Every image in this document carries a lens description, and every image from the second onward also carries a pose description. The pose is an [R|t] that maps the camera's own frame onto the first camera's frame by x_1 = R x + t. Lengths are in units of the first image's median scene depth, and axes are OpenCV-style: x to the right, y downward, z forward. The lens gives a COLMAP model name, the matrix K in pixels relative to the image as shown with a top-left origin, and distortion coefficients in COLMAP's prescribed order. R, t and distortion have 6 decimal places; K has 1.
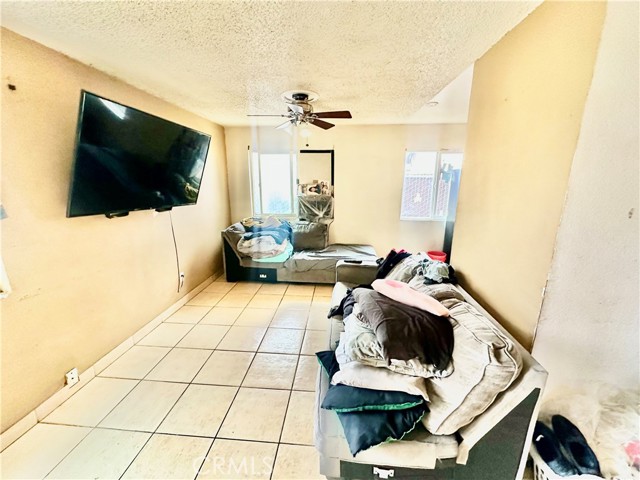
lens RADIAL K [[256.0, 0, 320.0], [0, 256.0, 240.0], [0, 0, 1]] dist [-0.001347, 0.000674]
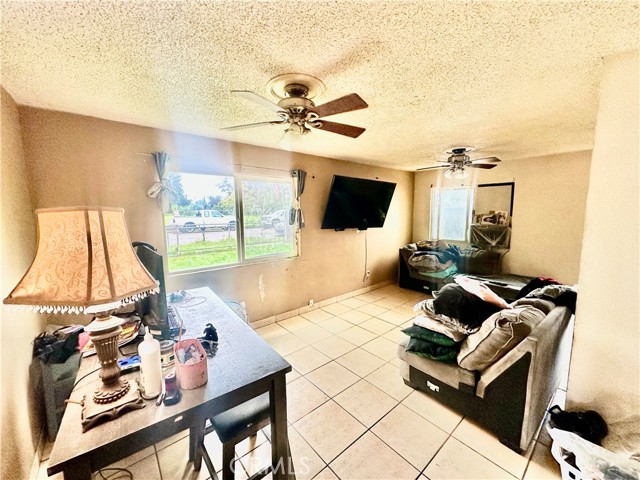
lens RADIAL K [[256.0, 0, 320.0], [0, 256.0, 240.0], [0, 0, 1]] dist [-0.001347, 0.000674]
pose [[0.708558, 0.076333, -0.701512, 0.266437], [-0.153816, 0.986934, -0.047971, 0.053162], [0.688685, 0.141894, 0.711041, -0.265617]]
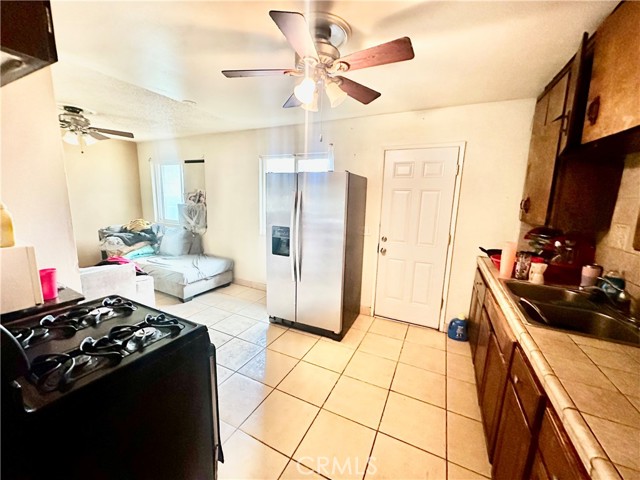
lens RADIAL K [[256.0, 0, 320.0], [0, 256.0, 240.0], [0, 0, 1]] dist [-0.001347, 0.000674]
pose [[0.931564, 0.090441, -0.352149, 0.948329], [-0.113504, 0.992502, -0.045360, -0.051210], [0.345406, 0.082226, 0.934844, 0.275376]]
